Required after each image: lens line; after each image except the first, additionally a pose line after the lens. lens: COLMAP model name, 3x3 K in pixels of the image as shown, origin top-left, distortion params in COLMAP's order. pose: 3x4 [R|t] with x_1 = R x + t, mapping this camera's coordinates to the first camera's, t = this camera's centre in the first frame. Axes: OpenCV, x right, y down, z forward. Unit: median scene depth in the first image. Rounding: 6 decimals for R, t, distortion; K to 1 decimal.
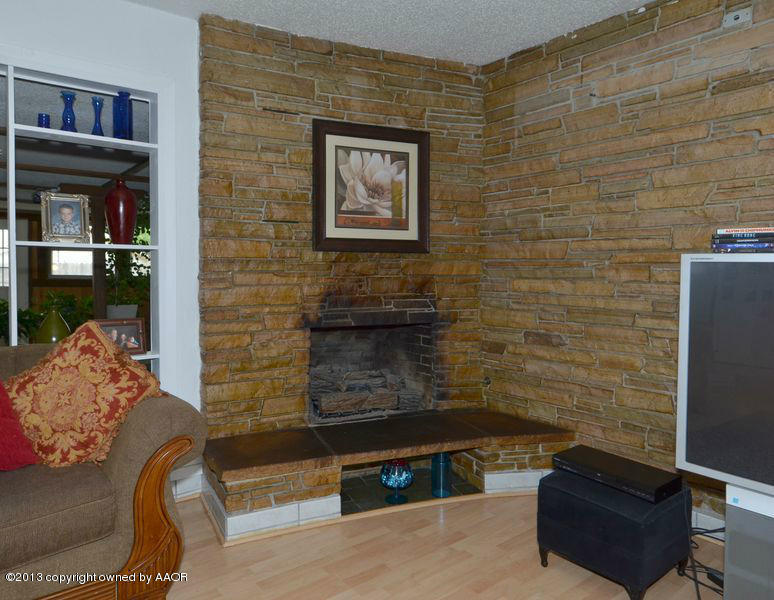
lens RADIAL K [[529.4, 0, 373.5], [0, 529.4, 285.2], [0, 0, 1]] dist [-0.006325, -0.003390]
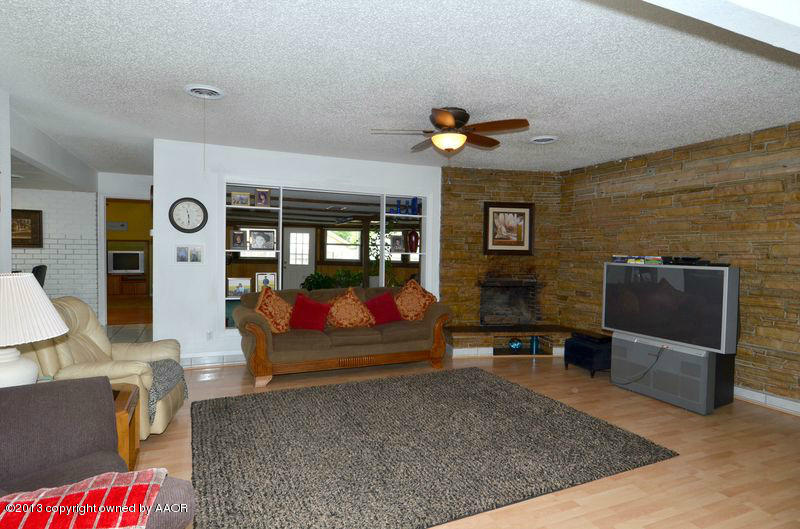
lens RADIAL K [[436.4, 0, 400.0], [0, 436.4, 264.5], [0, 0, 1]] dist [-0.004344, -0.000707]
pose [[0.965581, 0.018324, -0.259456, 0.039741], [-0.018944, 0.999821, 0.000112, -0.012045], [0.259412, 0.004807, 0.965755, -1.055583]]
